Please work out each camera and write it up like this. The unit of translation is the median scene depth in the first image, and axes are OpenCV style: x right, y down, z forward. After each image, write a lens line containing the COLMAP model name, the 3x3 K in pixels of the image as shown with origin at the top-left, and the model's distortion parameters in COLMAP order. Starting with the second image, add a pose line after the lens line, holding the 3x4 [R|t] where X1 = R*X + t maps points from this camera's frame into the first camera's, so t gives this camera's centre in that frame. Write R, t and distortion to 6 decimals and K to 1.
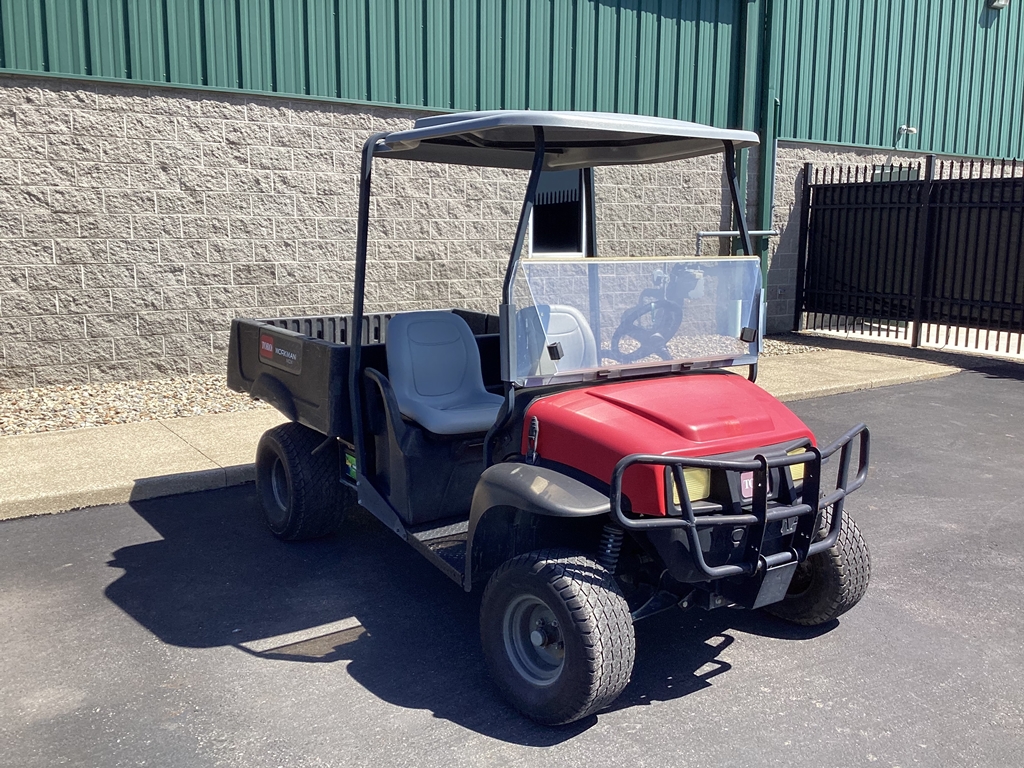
lens RADIAL K [[919.2, 0, 515.2], [0, 919.2, 381.6], [0, 0, 1]] dist [0.113946, -0.221031]
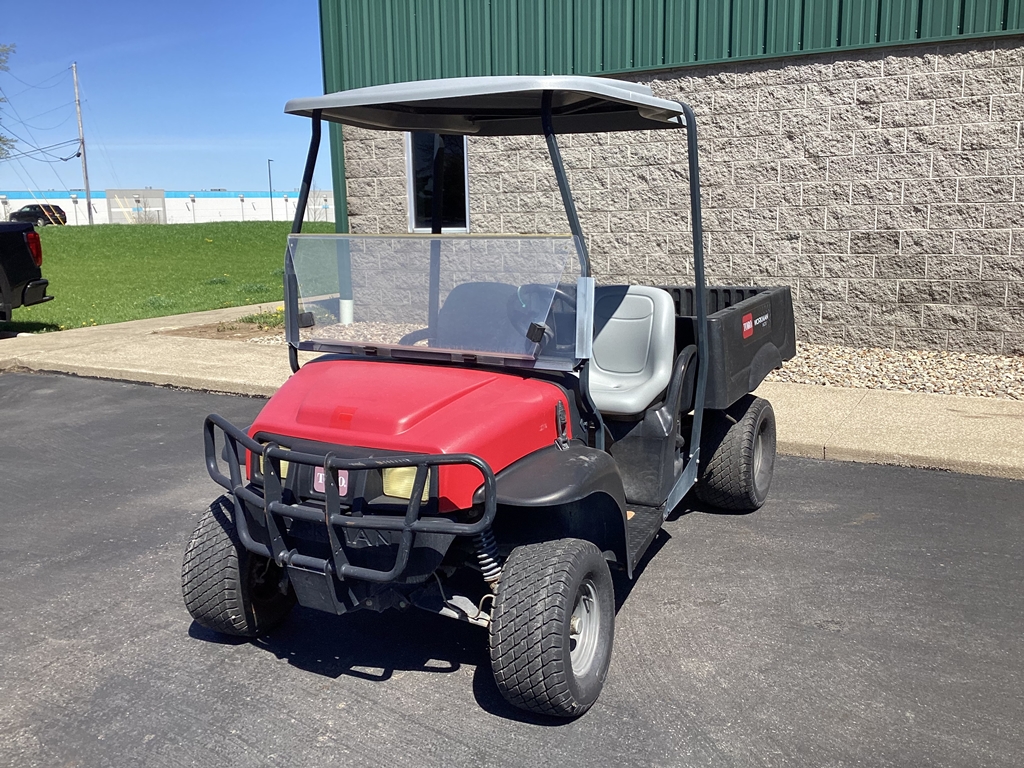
lens RADIAL K [[923.9, 0, 513.7], [0, 923.9, 386.6], [0, 0, 1]] dist [0.110606, -0.206229]
pose [[0.439198, 0.159432, -0.884130, 0.407866], [-0.118847, 0.985789, 0.118726, -0.041990], [0.890494, 0.052932, 0.451905, 0.260983]]
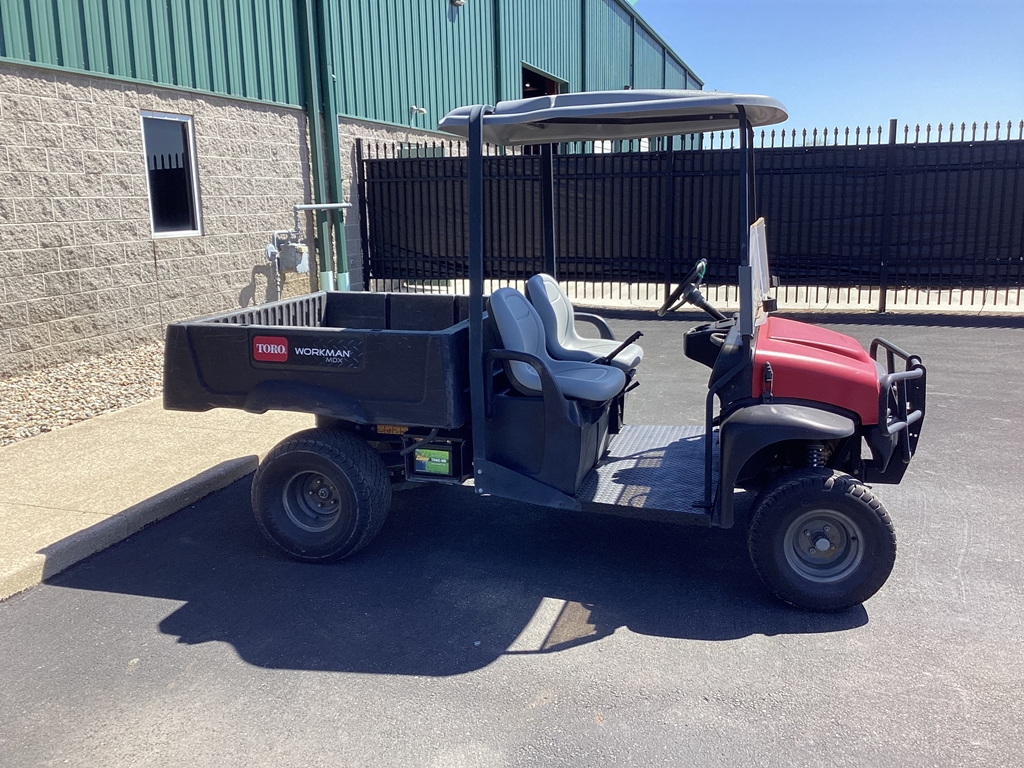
lens RADIAL K [[910.2, 0, 526.2], [0, 910.2, 382.4], [0, 0, 1]] dist [0.048739, -0.111306]
pose [[0.769213, -0.147820, 0.621659, -0.329014], [0.128488, 0.988785, 0.076130, -0.021319], [-0.625941, 0.021316, 0.779579, 0.106283]]
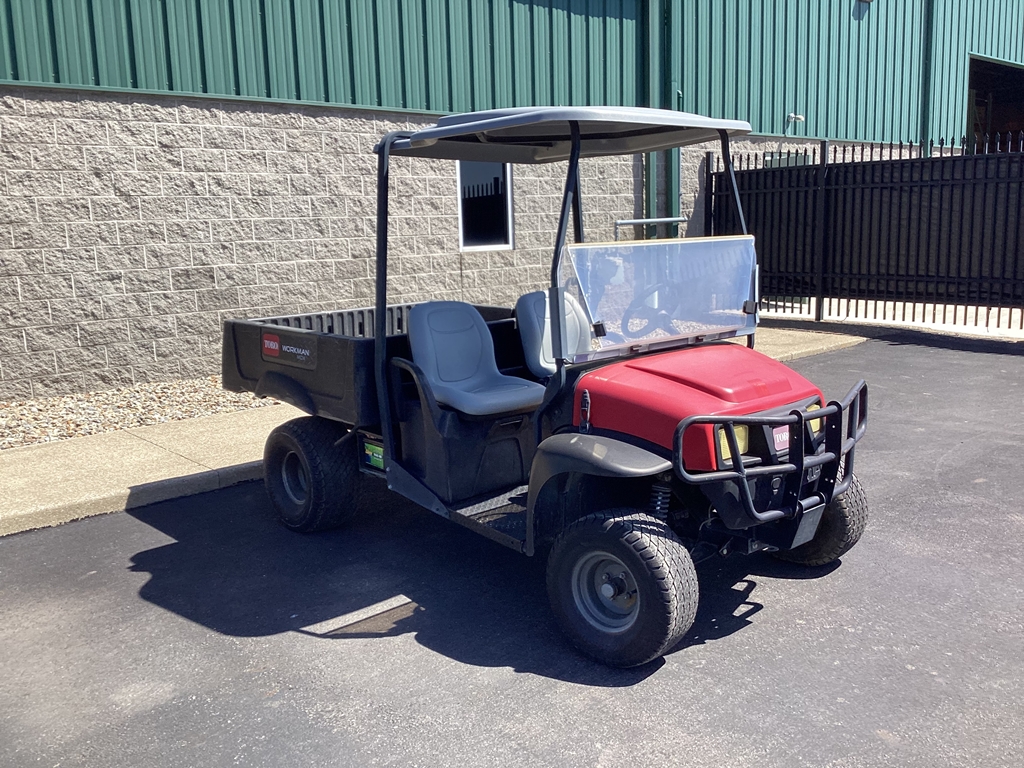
lens RADIAL K [[923.2, 0, 513.9], [0, 923.2, 383.4], [0, 0, 1]] dist [0.107762, -0.200142]
pose [[0.990291, -0.059019, 0.125860, -0.075170], [0.058352, 0.998256, 0.008987, 0.006084], [-0.126171, -0.001556, 0.992007, -0.025670]]
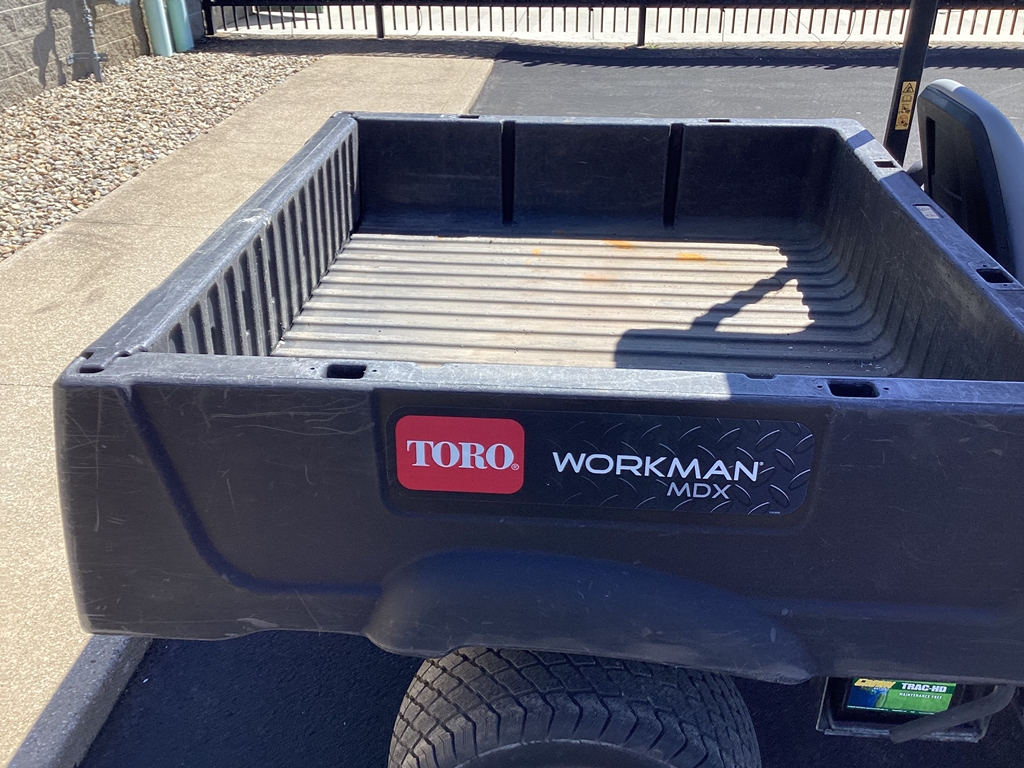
lens RADIAL K [[931.2, 0, 514.1], [0, 931.2, 382.8], [0, 0, 1]] dist [0.096266, -0.179384]
pose [[0.639854, -0.381195, 0.667291, -0.228962], [0.147579, 0.913095, 0.380101, -0.075777], [-0.754193, -0.144731, 0.640504, 0.429074]]
